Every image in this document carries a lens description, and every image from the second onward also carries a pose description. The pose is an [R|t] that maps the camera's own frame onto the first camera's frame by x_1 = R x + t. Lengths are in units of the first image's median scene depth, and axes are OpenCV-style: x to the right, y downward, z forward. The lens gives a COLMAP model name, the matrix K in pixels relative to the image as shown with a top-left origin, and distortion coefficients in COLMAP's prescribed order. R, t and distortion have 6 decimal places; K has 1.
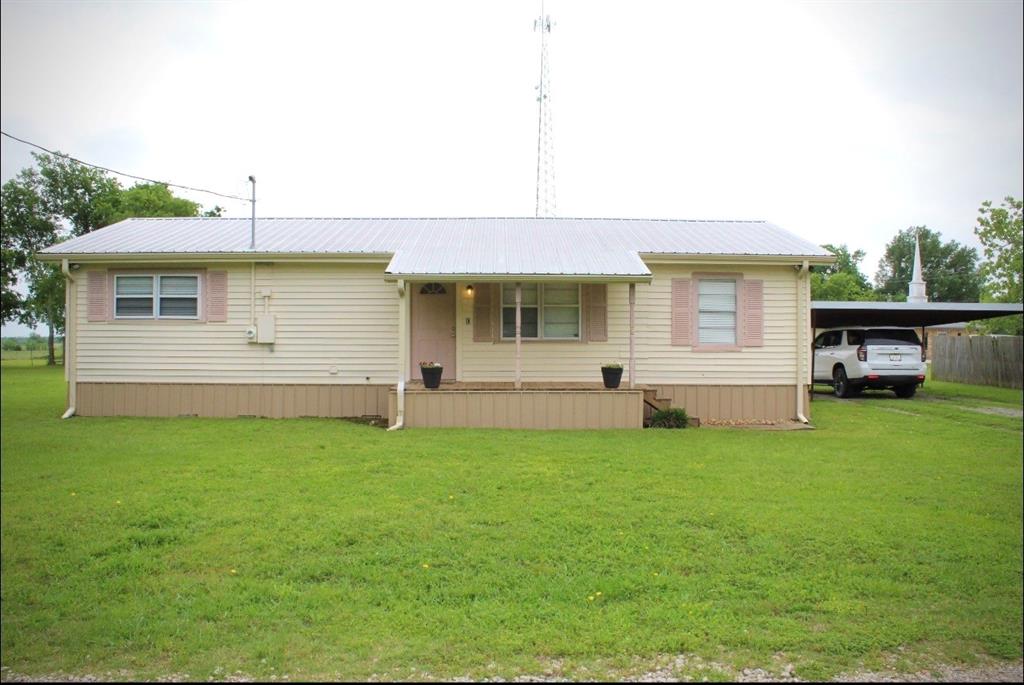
lens RADIAL K [[807.7, 0, 512.0], [0, 807.7, 342.5], [0, 0, 1]] dist [-0.098648, 0.005987]
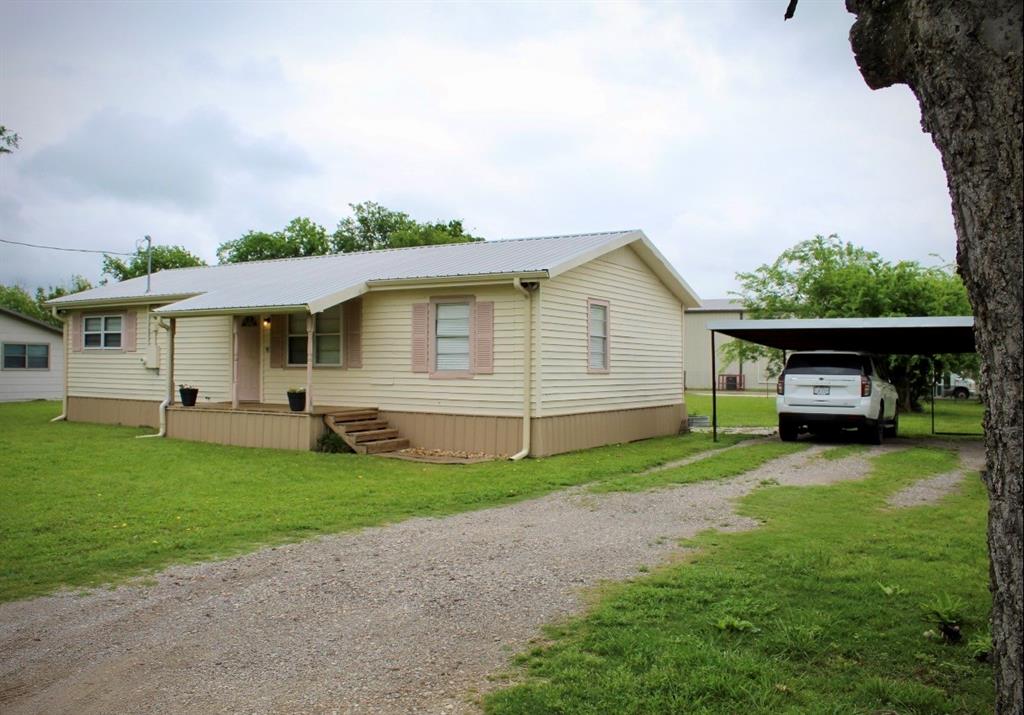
lens RADIAL K [[872.2, 0, 512.0], [0, 872.2, 357.5], [0, 0, 1]] dist [-0.140794, 0.003700]
pose [[0.846460, -0.003656, -0.532439, 0.871138], [-0.005915, 0.999850, -0.016269, 0.002365], [0.532419, 0.016920, 0.846312, 0.167942]]
